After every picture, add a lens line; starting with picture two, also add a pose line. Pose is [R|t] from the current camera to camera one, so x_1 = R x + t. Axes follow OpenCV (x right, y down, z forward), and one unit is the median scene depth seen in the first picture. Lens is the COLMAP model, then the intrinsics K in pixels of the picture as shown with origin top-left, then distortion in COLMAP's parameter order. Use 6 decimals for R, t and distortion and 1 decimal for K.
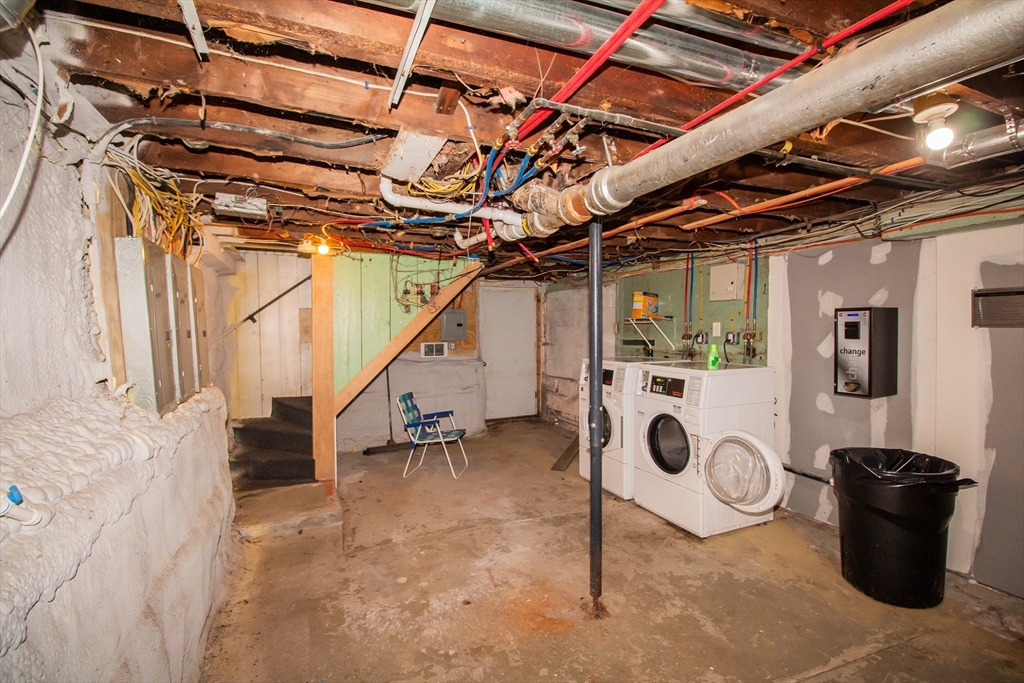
lens RADIAL K [[473.9, 0, 515.2], [0, 473.9, 334.5], [0, 0, 1]] dist [0.000936, -0.014063]
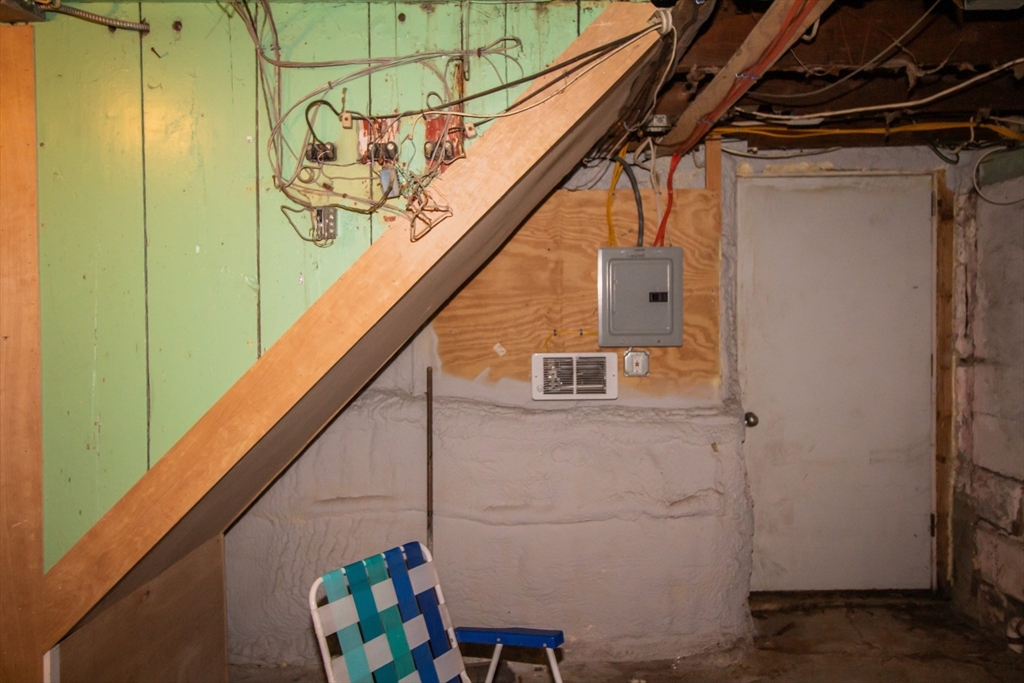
lens RADIAL K [[819.1, 0, 511.3], [0, 819.1, 326.0], [0, 0, 1]] dist [0.005403, 0.005211]
pose [[0.907868, 0.008302, -0.419173, 0.020791], [-0.005264, 0.999951, 0.008405, -0.005131], [0.419222, -0.005424, 0.907867, 0.478031]]
